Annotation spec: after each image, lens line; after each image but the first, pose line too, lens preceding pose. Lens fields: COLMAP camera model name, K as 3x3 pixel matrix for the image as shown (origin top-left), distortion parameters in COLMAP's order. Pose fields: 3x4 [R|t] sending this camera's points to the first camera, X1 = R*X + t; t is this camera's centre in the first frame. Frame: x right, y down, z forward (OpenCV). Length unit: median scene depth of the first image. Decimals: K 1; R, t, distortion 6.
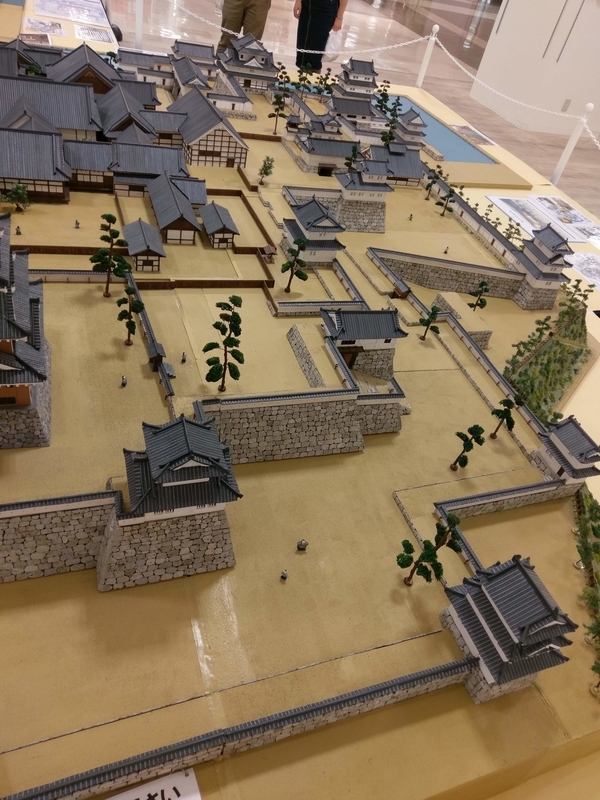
lens RADIAL K [[589.8, 0, 300.0], [0, 589.8, 400.0], [0, 0, 1]] dist [0.086346, -0.126919]
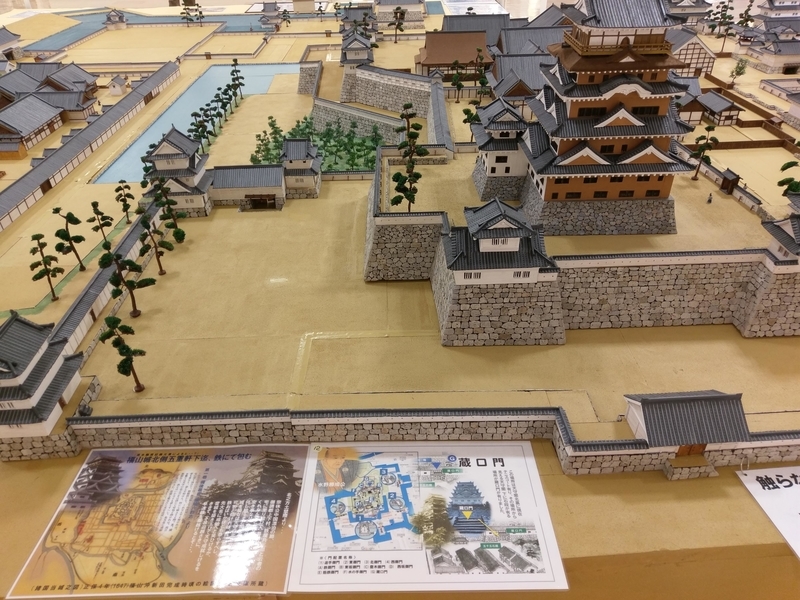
lens RADIAL K [[589.8, 0, 397.4], [0, 589.8, 304.8], [0, 0, 1]] dist [0.086346, -0.126919]
pose [[0.936100, -0.018775, -0.351232, -0.341767], [-0.031253, 0.990185, -0.136225, 0.266917], [0.350343, 0.138497, 0.926325, -0.225936]]
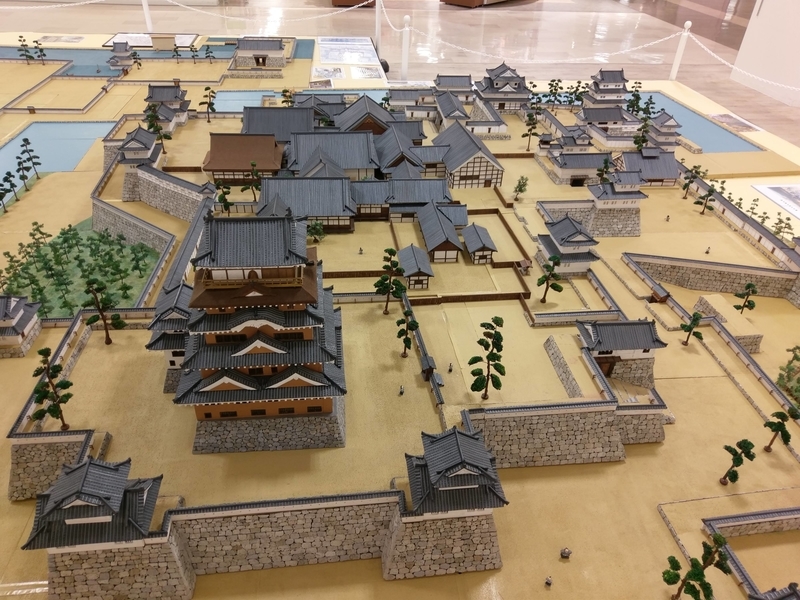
lens RADIAL K [[589.8, 0, 397.4], [0, 589.8, 304.8], [0, 0, 1]] dist [0.086346, -0.126919]
pose [[0.966791, -0.021401, -0.254671, -0.003503], [-0.012316, 0.991429, -0.130067, -0.034352], [0.255271, 0.128884, 0.958241, -0.102244]]
